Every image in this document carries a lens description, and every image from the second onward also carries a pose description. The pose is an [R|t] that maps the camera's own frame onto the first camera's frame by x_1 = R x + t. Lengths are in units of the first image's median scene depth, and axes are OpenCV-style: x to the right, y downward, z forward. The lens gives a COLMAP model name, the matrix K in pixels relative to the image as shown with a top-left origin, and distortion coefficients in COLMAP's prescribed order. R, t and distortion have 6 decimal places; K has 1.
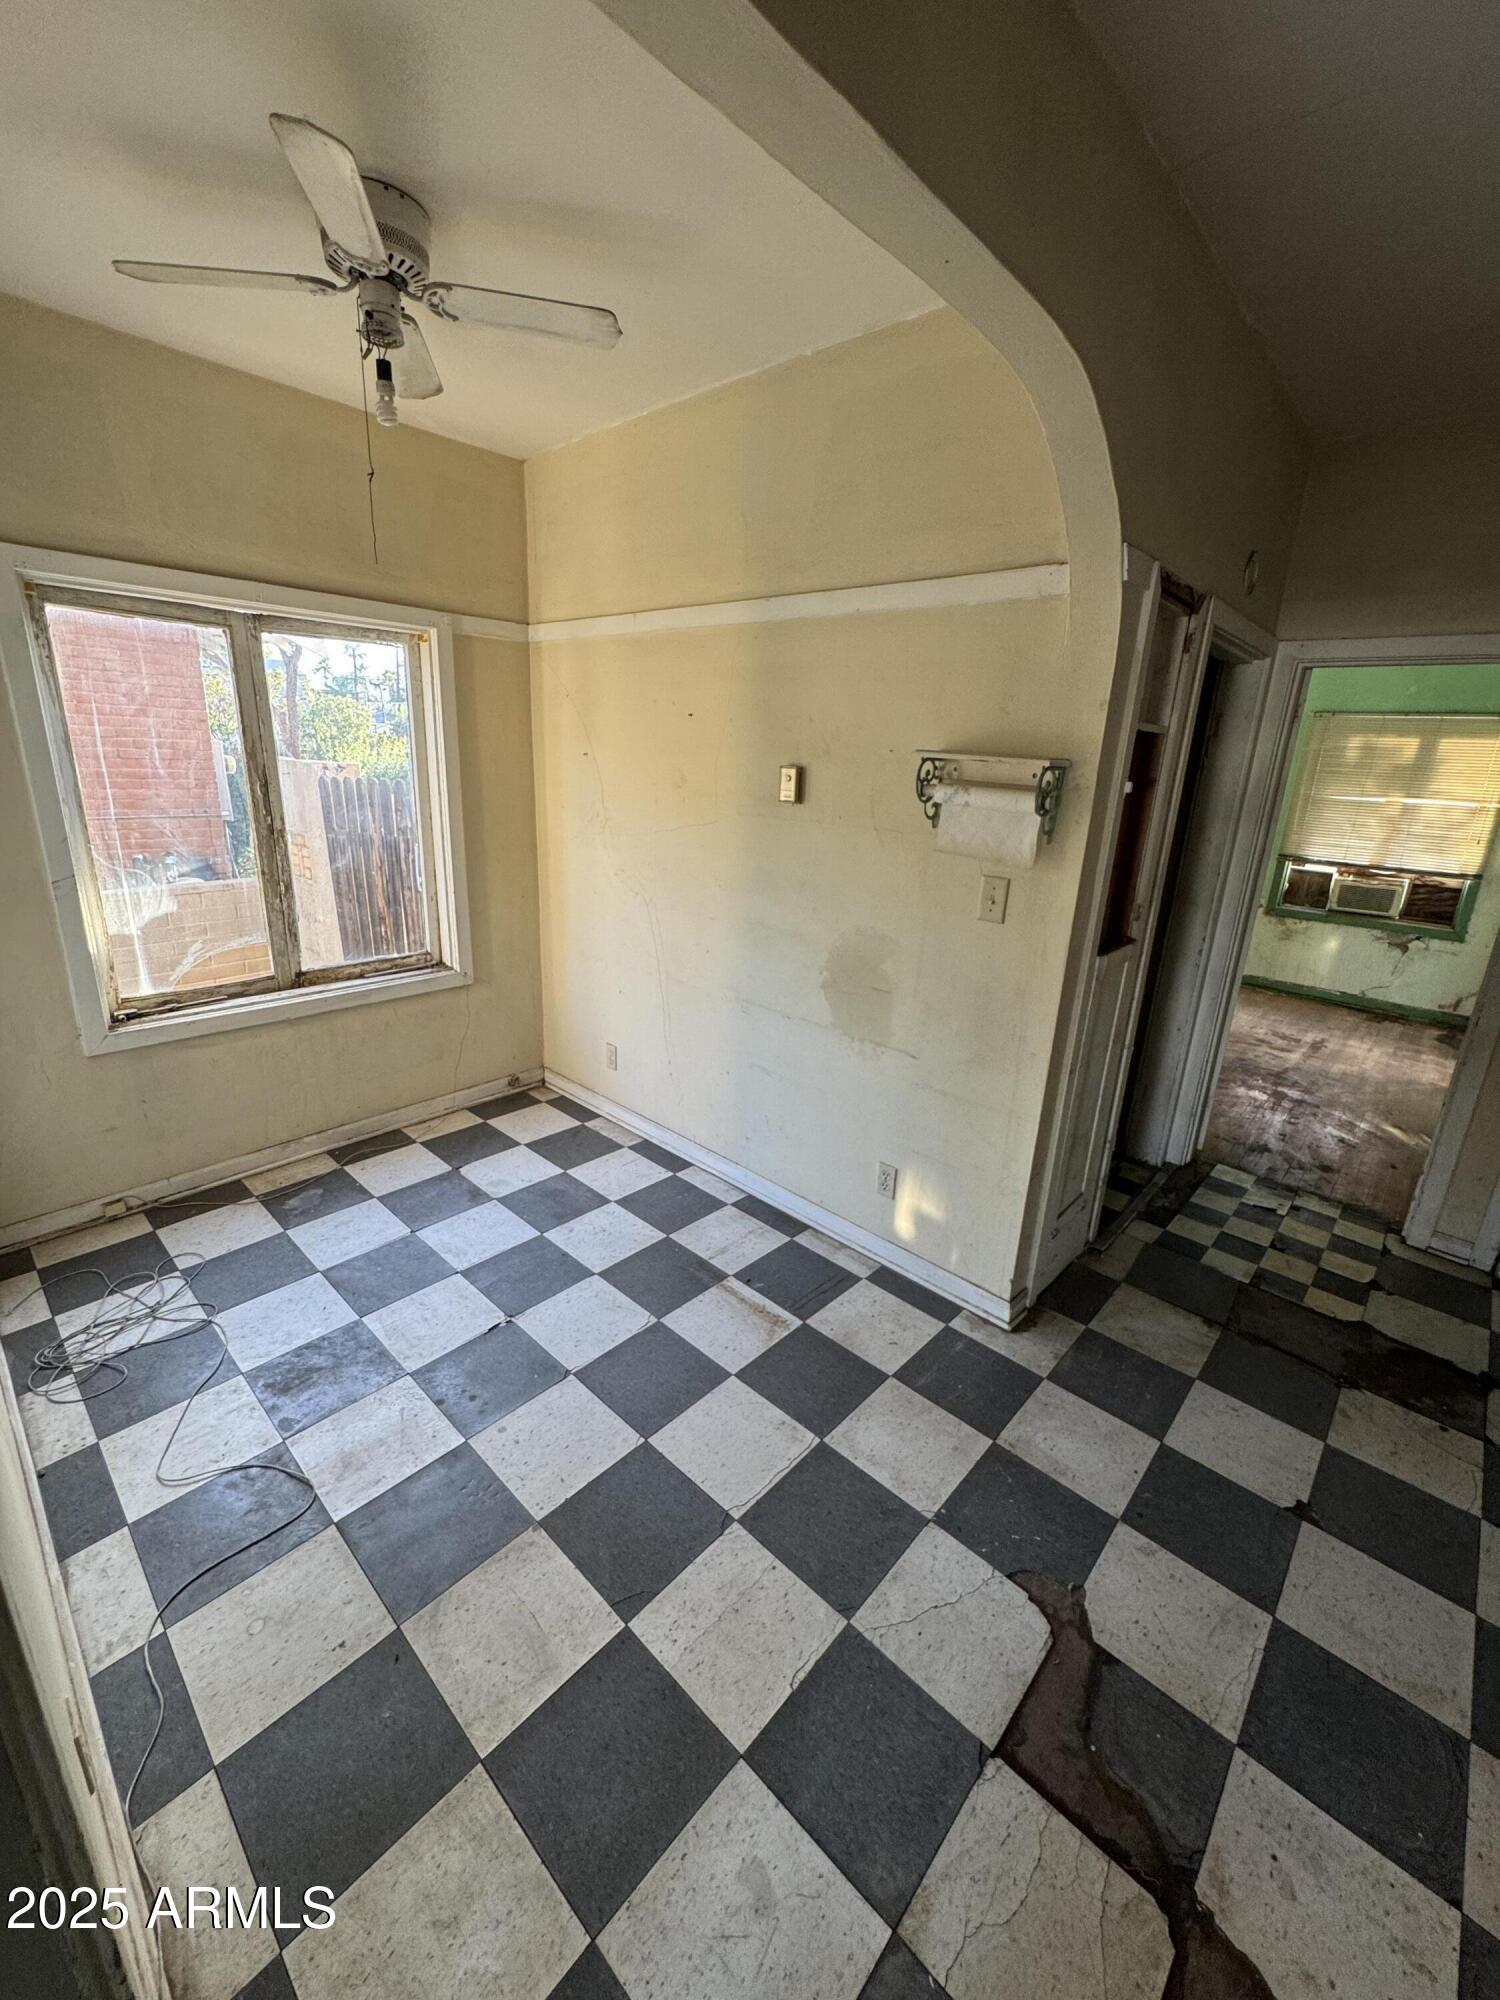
lens RADIAL K [[801.8, 0, 751.8], [0, 801.8, 993.8], [0, 0, 1]] dist [-0.005519, 0.000858]
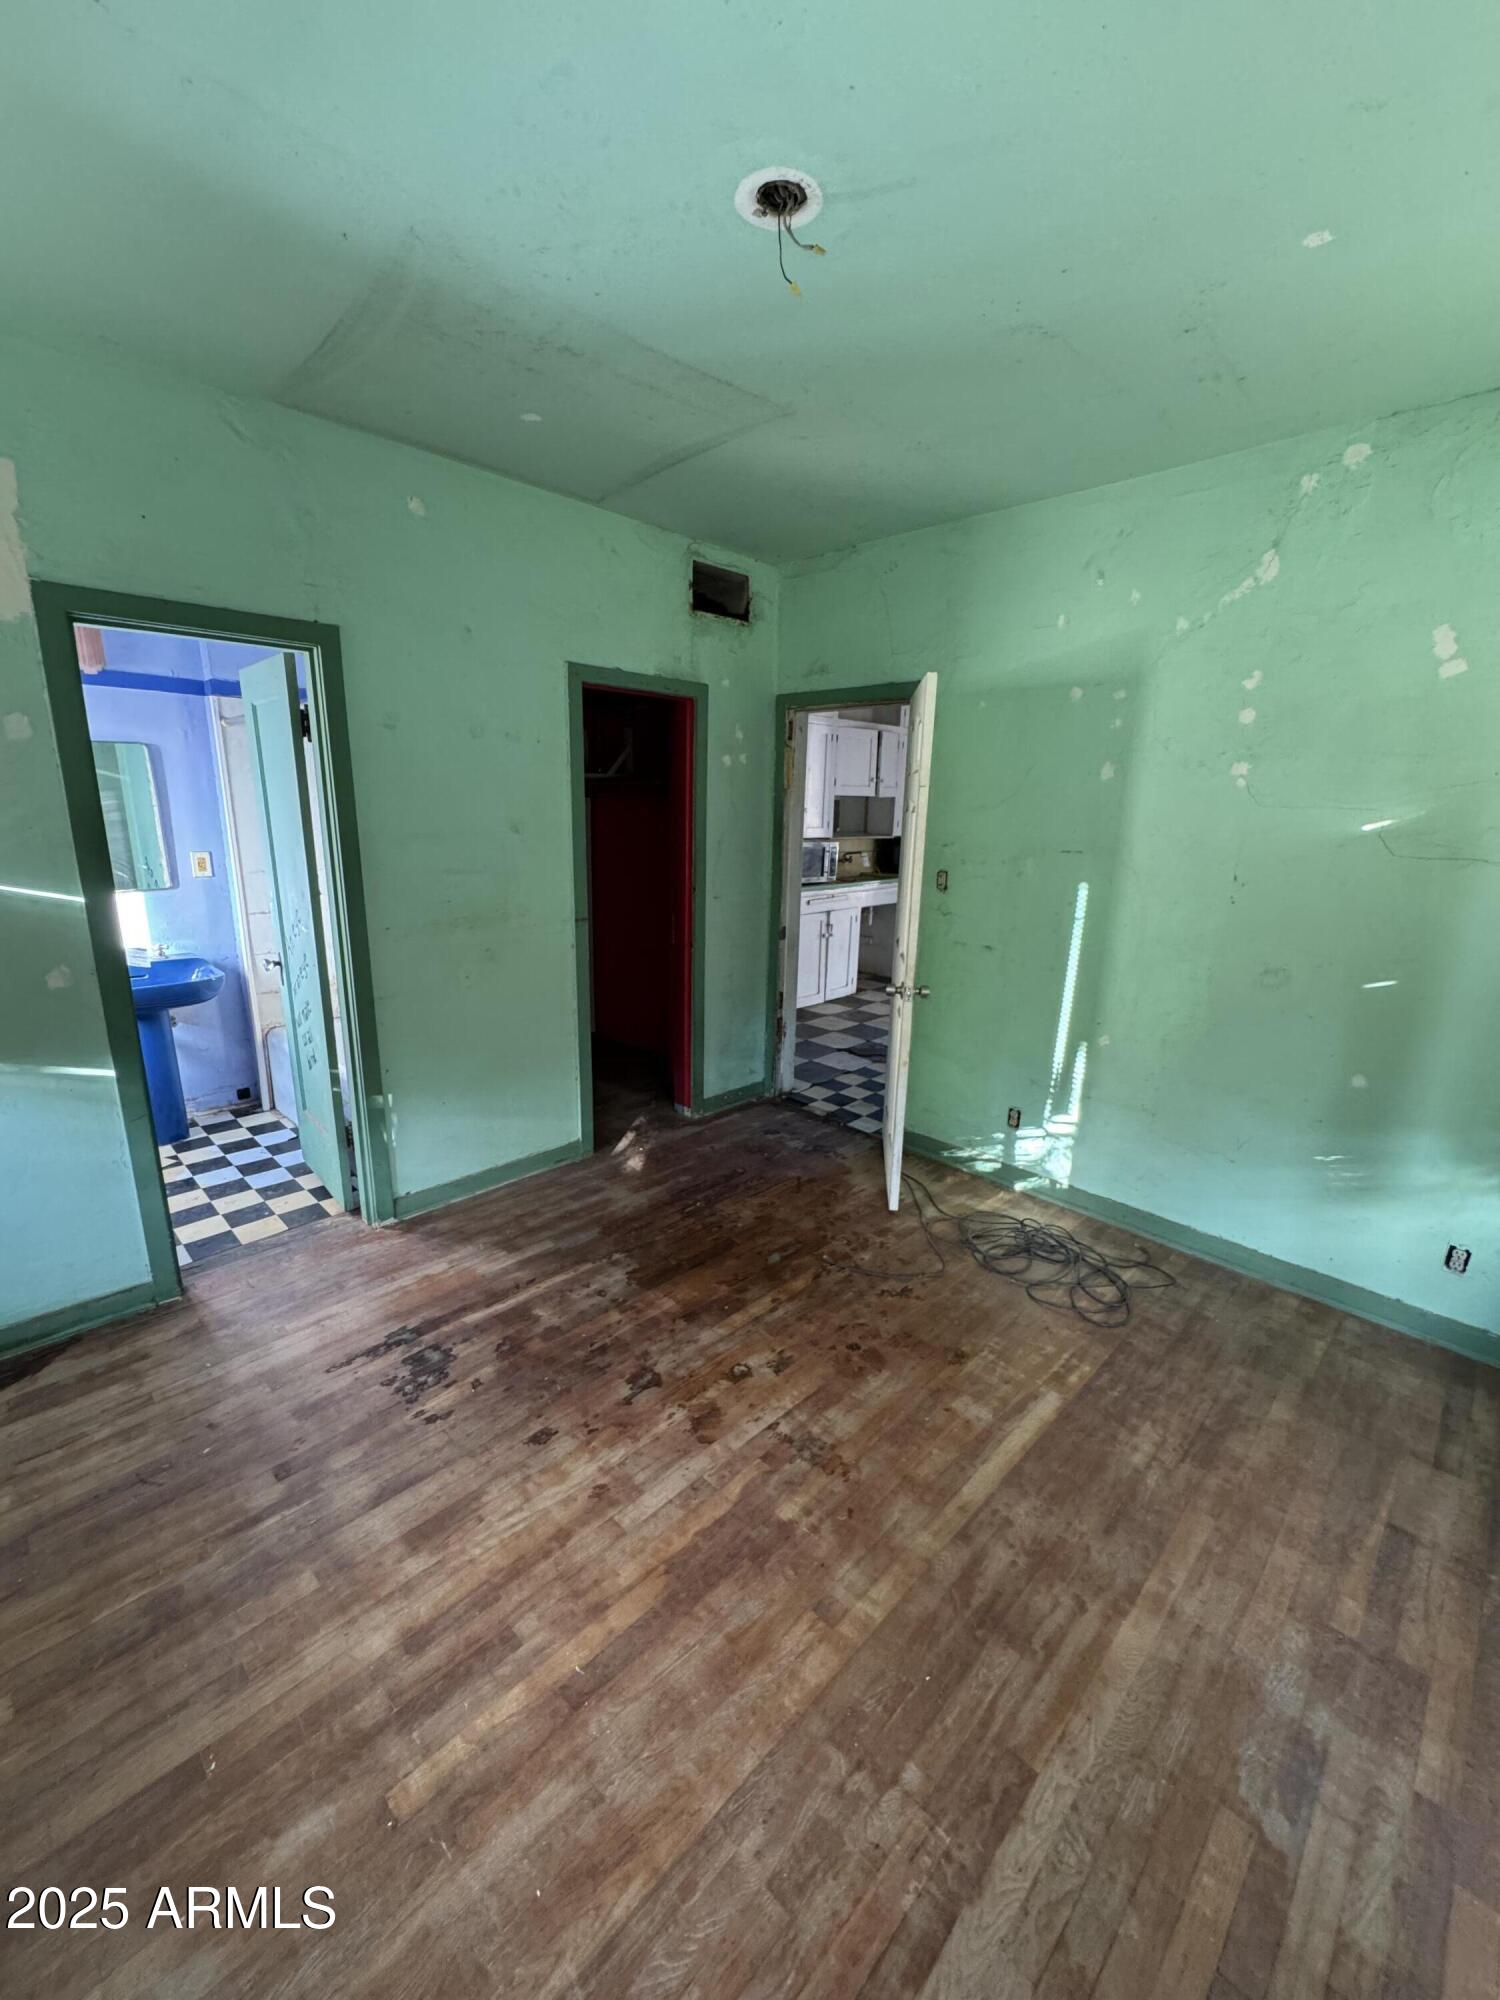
lens RADIAL K [[801.8, 0, 751.7], [0, 801.8, 1001.2], [0, 0, 1]] dist [-0.005519, 0.000858]
pose [[-0.996904, -0.076406, 0.018579, 0.506680], [-0.055661, 0.852584, 0.519618, -0.360732], [-0.055542, 0.516975, -0.854197, 1.283416]]
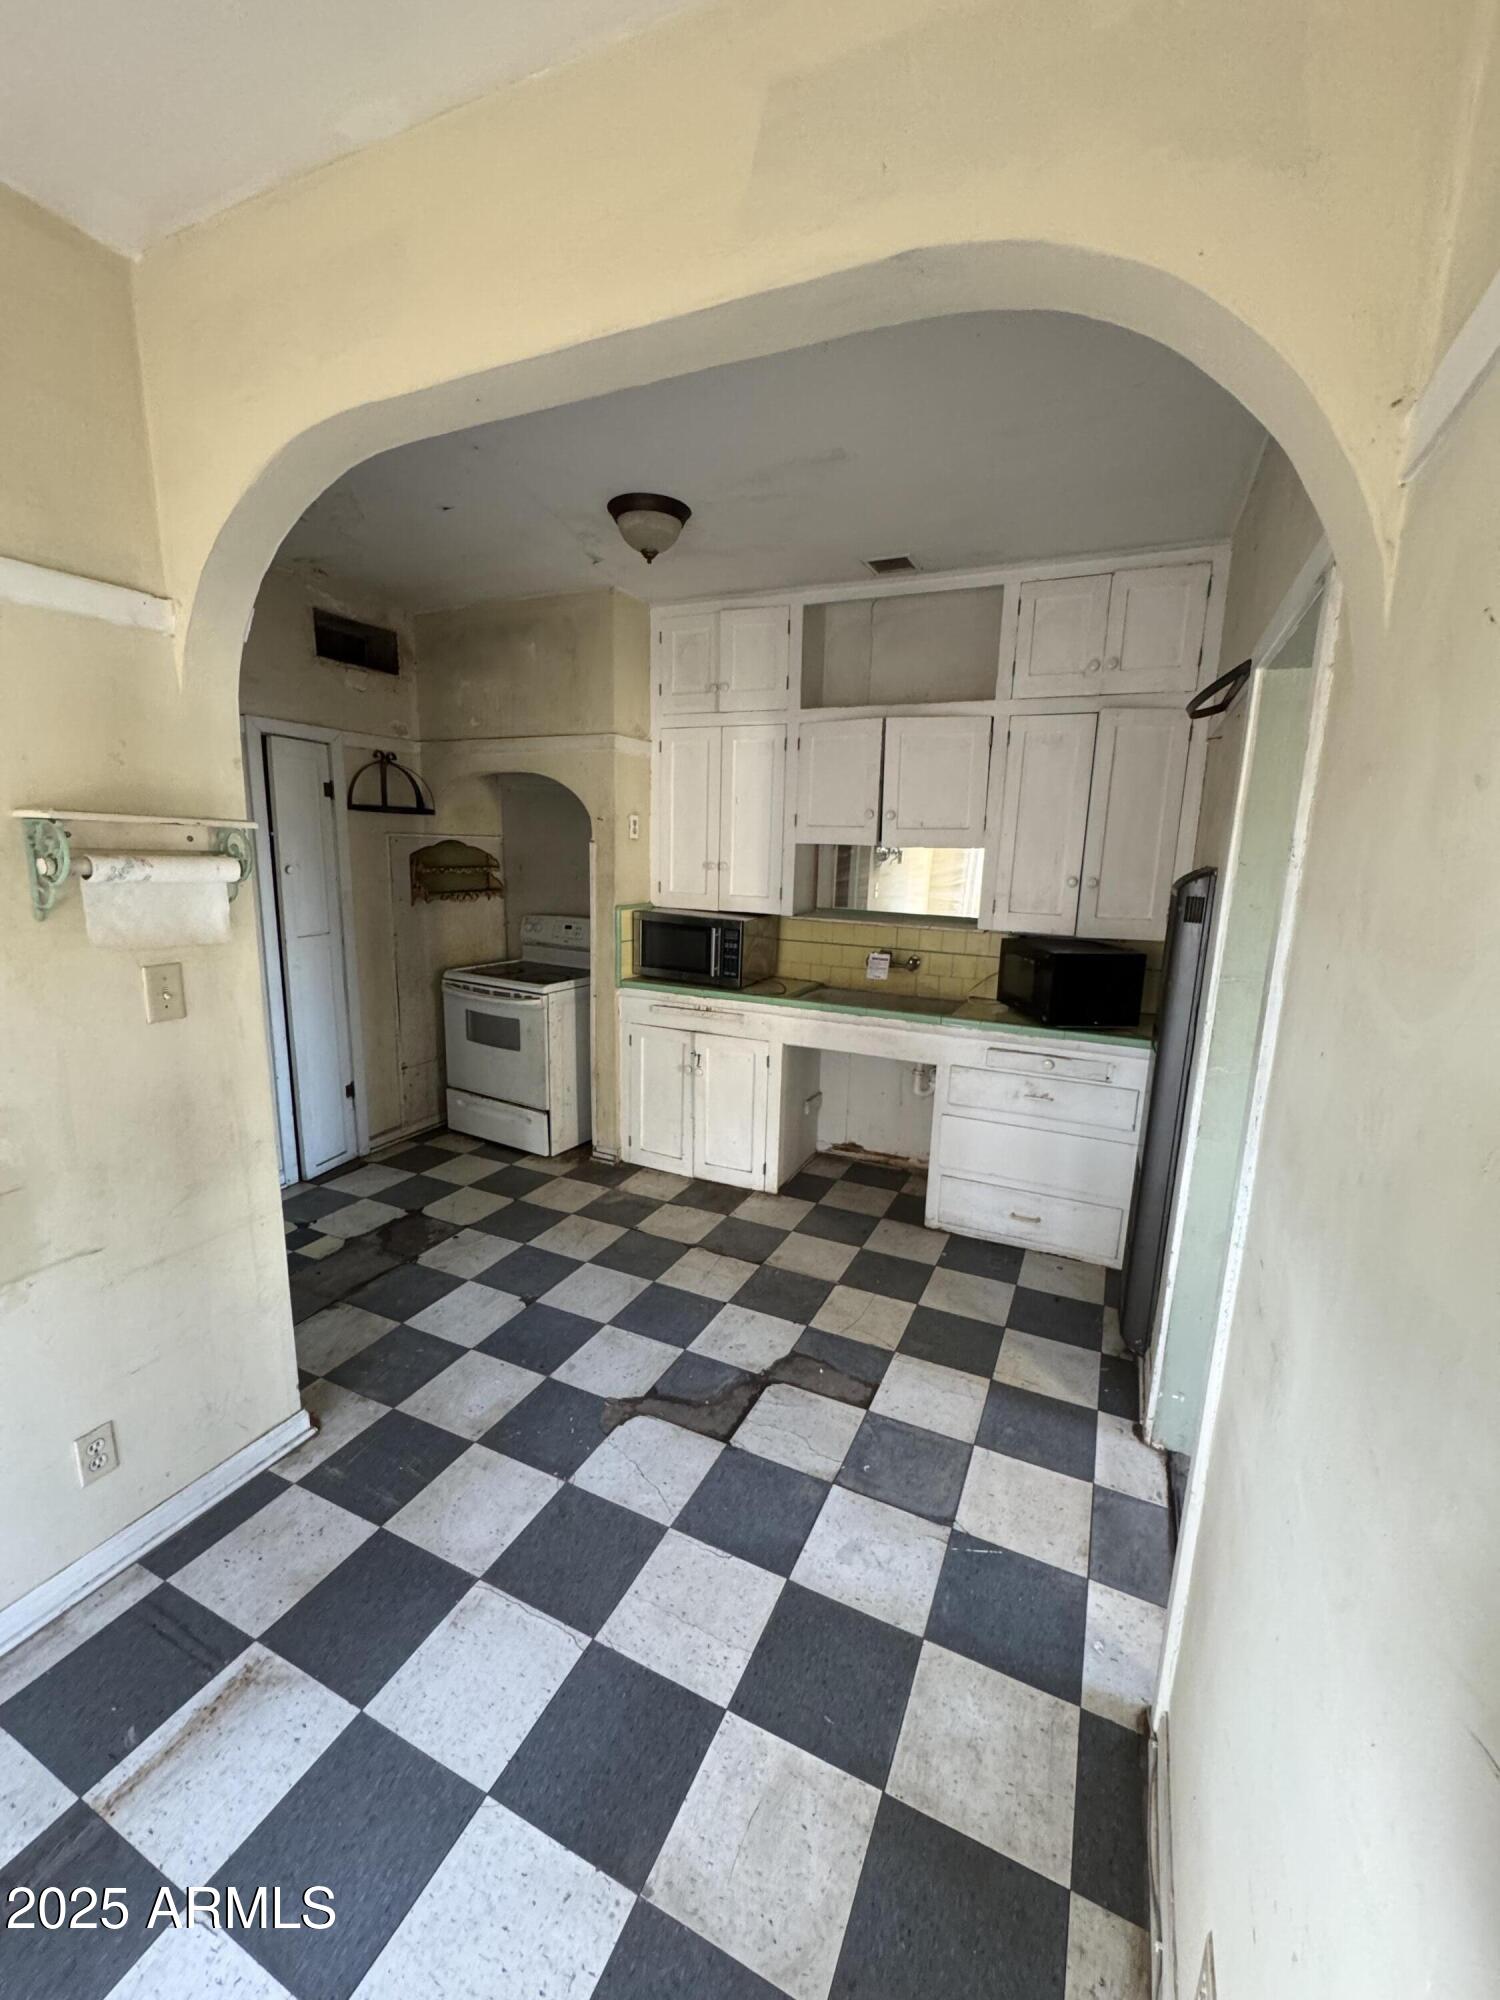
lens RADIAL K [[801.8, 0, 746.0], [0, 801.8, 999.9], [0, 0, 1]] dist [-0.005519, 0.000858]
pose [[-0.298953, -0.235840, 0.924666, -0.258400], [0.238544, 0.919747, 0.311709, -0.094255], [-0.923972, 0.313760, -0.218703, 0.273404]]
